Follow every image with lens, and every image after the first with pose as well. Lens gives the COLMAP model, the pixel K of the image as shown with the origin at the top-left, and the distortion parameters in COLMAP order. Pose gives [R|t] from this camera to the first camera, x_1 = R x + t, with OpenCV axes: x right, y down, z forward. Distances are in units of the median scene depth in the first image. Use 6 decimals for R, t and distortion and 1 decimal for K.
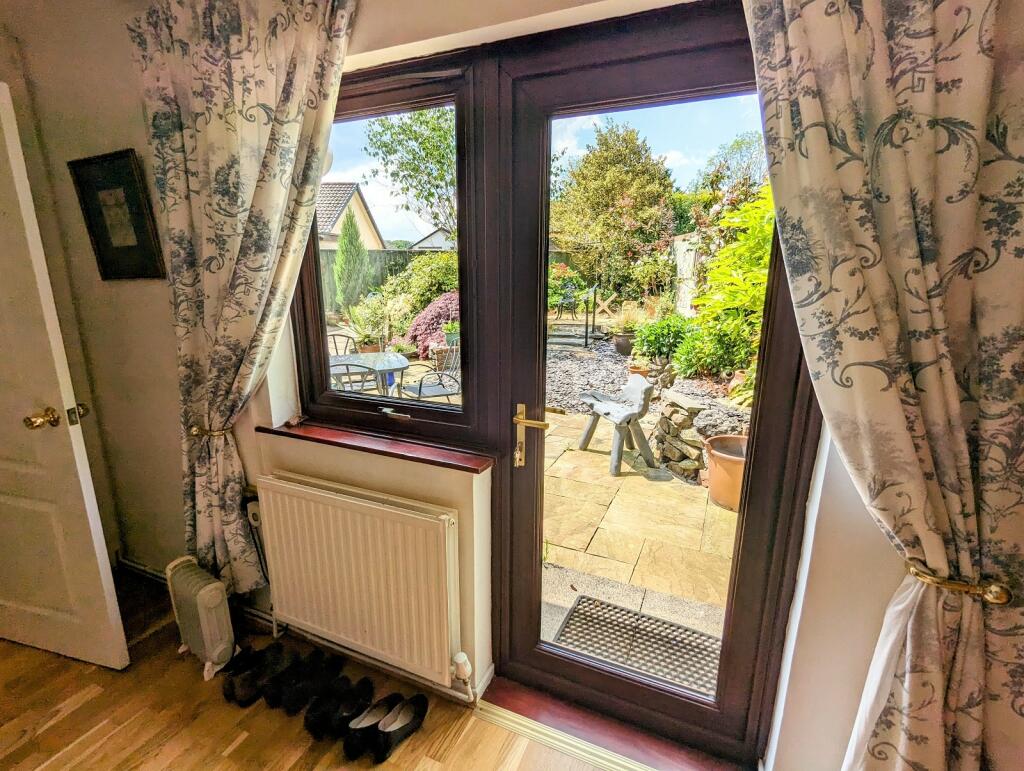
lens RADIAL K [[486.7, 0, 508.8], [0, 486.7, 389.7], [0, 0, 1]] dist [-0.002290, -0.001185]
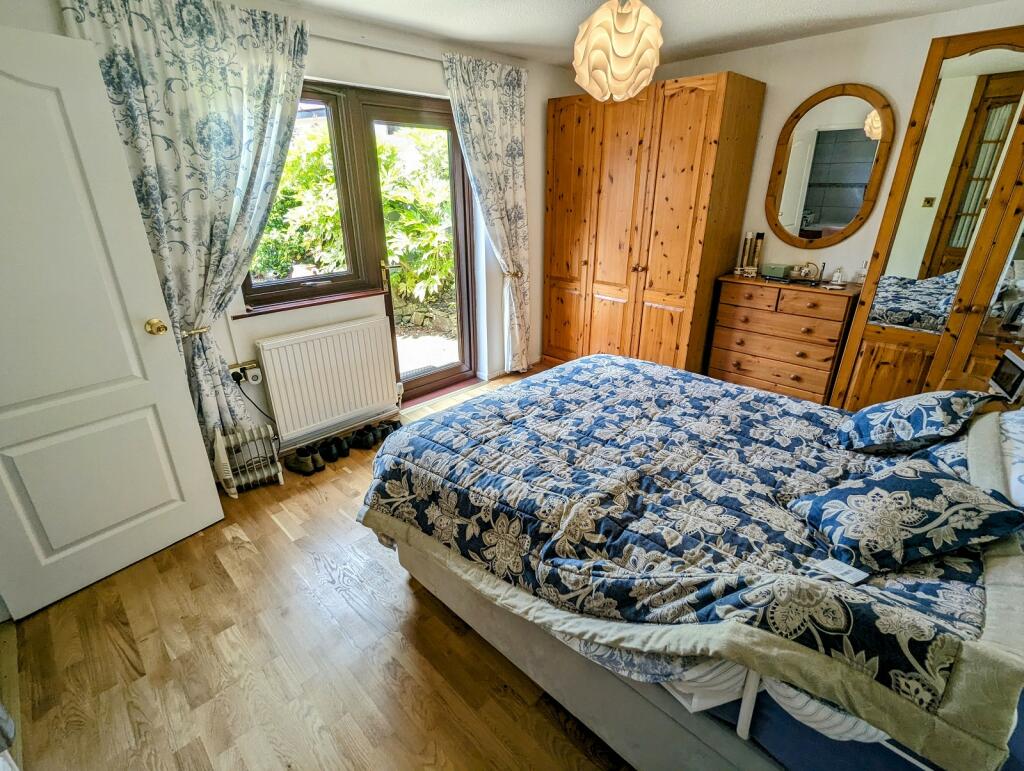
lens RADIAL K [[486.7, 0, 508.8], [0, 486.7, 389.7], [0, 0, 1]] dist [-0.002290, -0.001185]
pose [[0.358851, -0.364818, 0.859147, -1.694589], [0.230908, 0.926542, 0.296989, 0.045085], [-0.904382, 0.091809, 0.416730, -0.312746]]
